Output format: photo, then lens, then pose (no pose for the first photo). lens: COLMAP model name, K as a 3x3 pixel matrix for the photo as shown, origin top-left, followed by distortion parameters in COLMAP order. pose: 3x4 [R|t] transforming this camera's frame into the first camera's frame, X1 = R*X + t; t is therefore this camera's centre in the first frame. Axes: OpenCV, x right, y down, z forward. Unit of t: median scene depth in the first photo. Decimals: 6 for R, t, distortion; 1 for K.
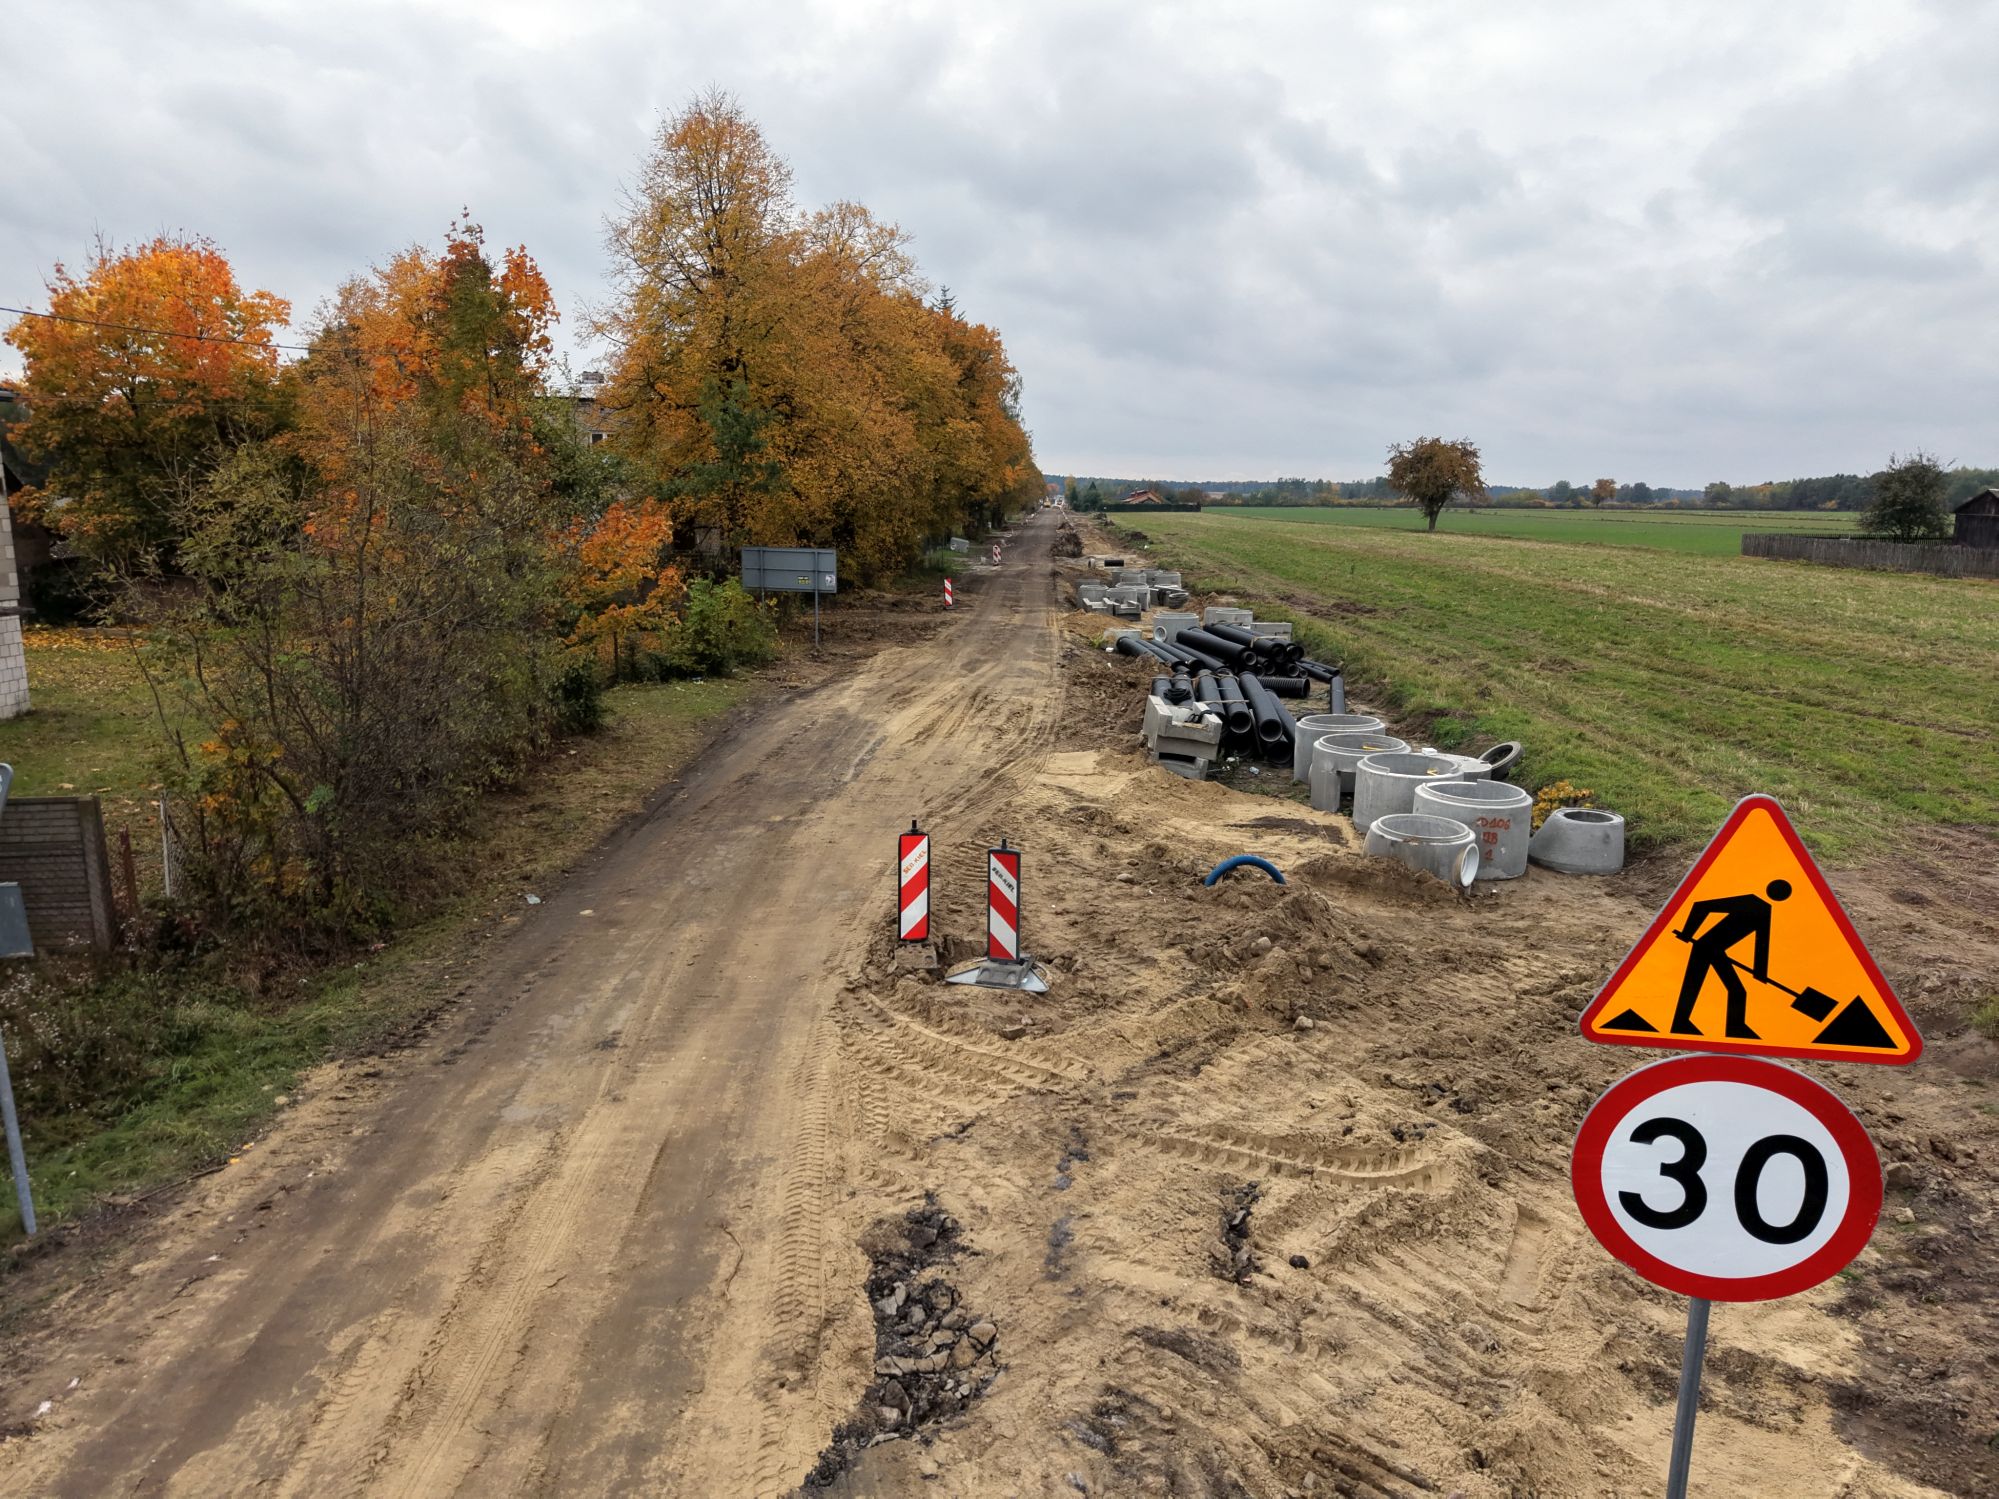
lens RADIAL K [[1384.8, 0, 999.3], [0, 1384.8, 754.1], [0, 0, 1]] dist [0.005163, -0.019333]
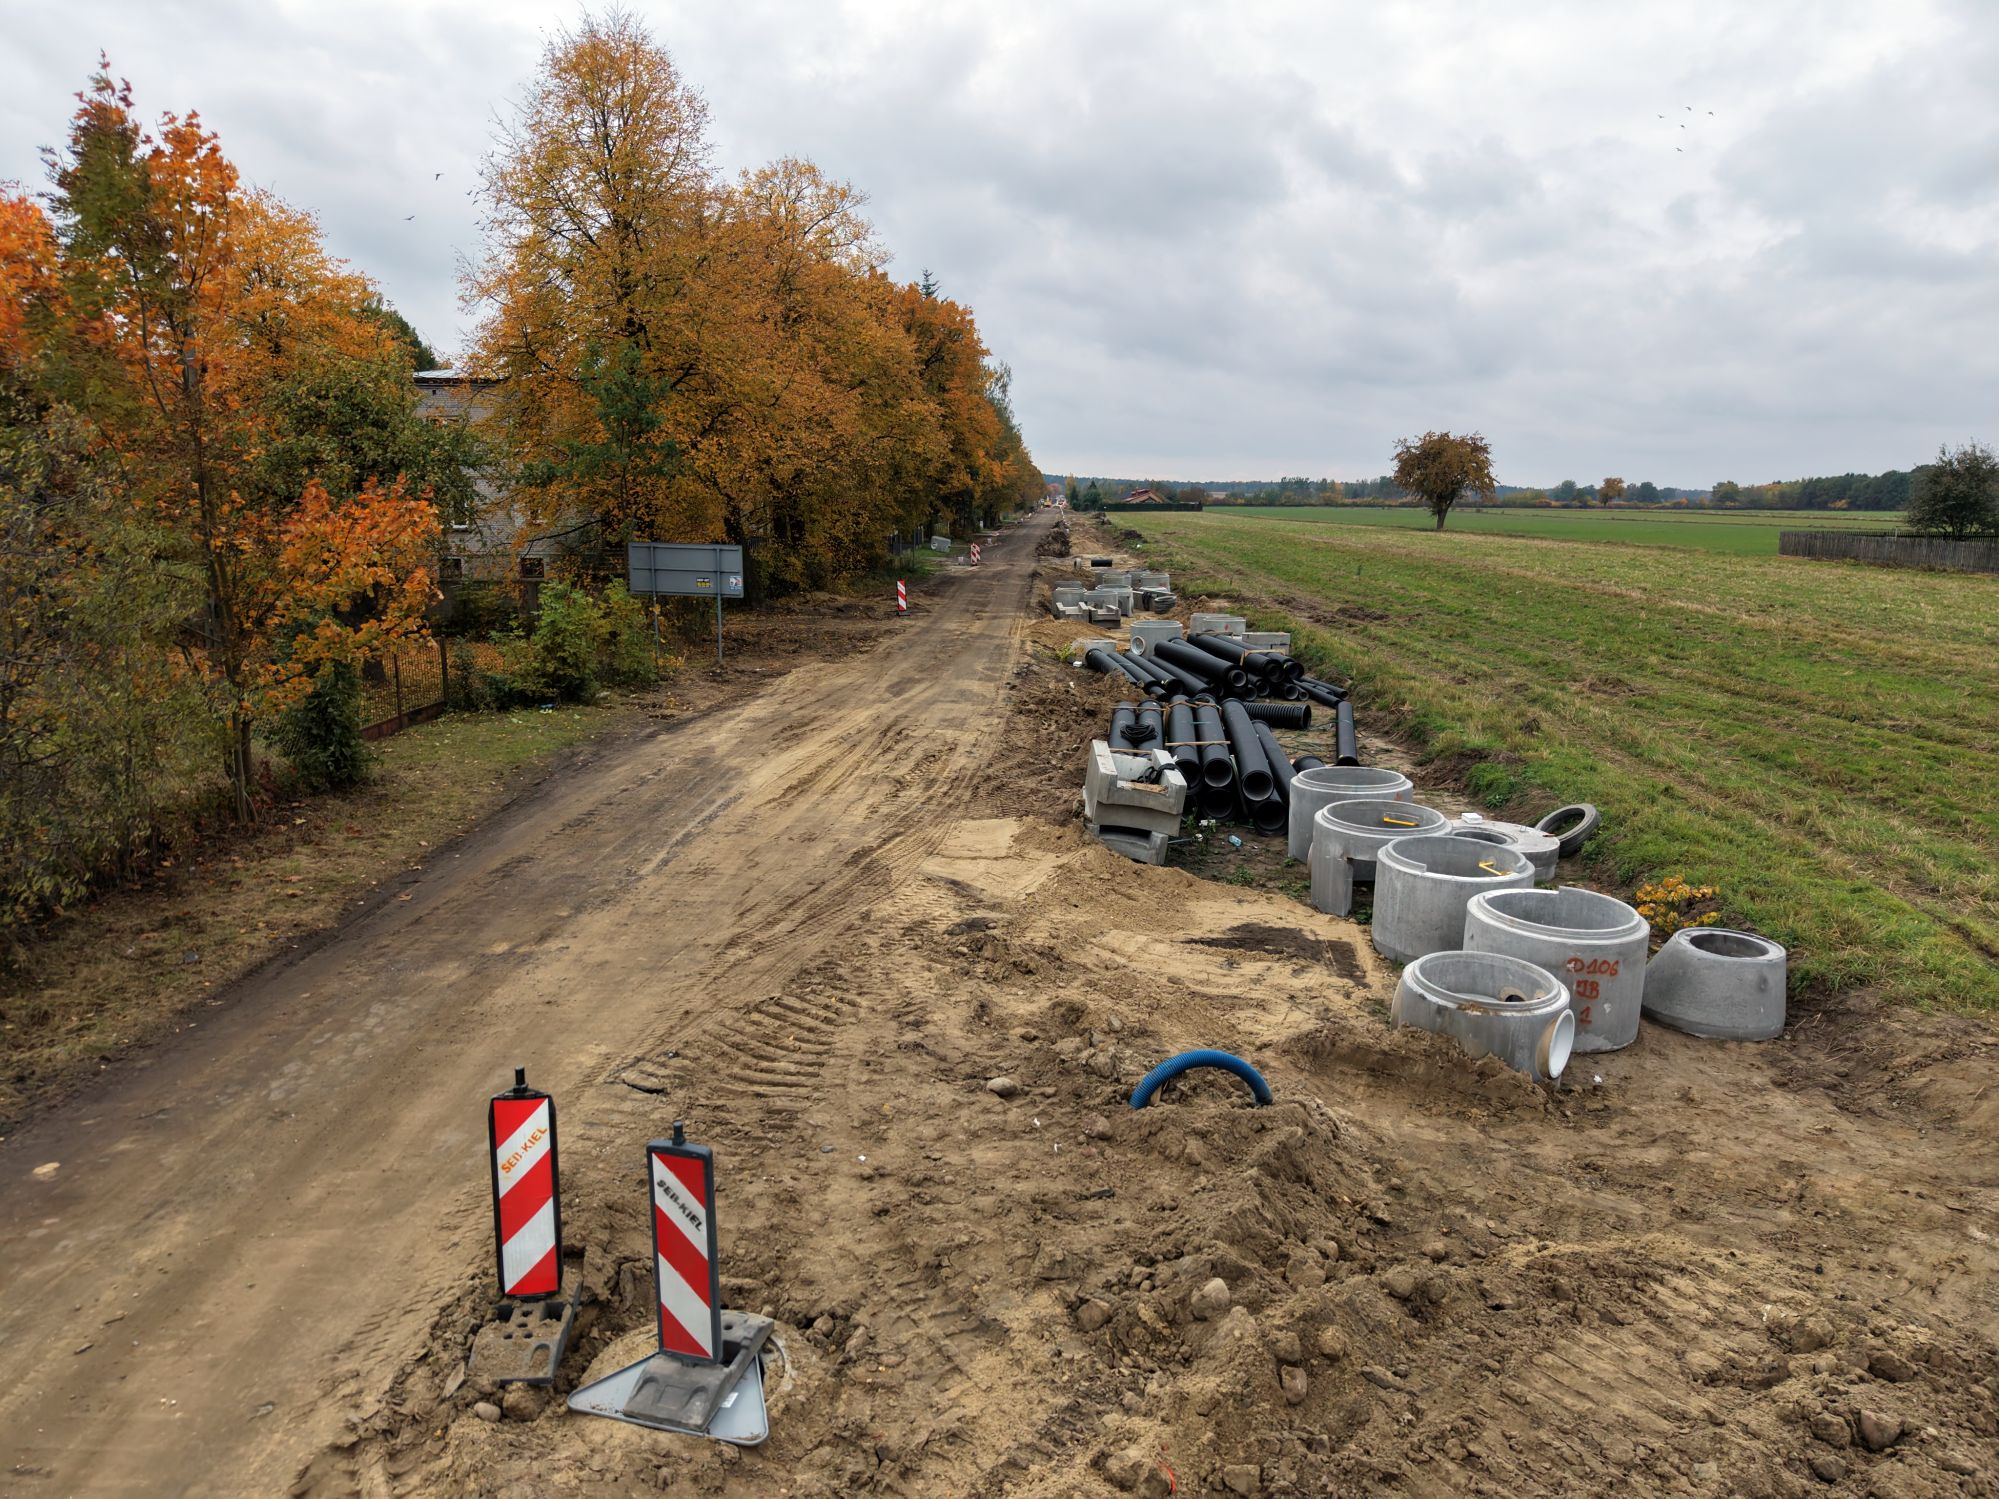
lens RADIAL K [[1384.8, 0, 998.5], [0, 1384.8, 749.2], [0, 0, 1]] dist [0.005163, -0.019333]
pose [[0.999995, 0.000744, -0.003075, 0.036981], [-0.000755, 0.999994, -0.003476, -0.021878], [0.003073, 0.003478, 0.999989, 0.159649]]
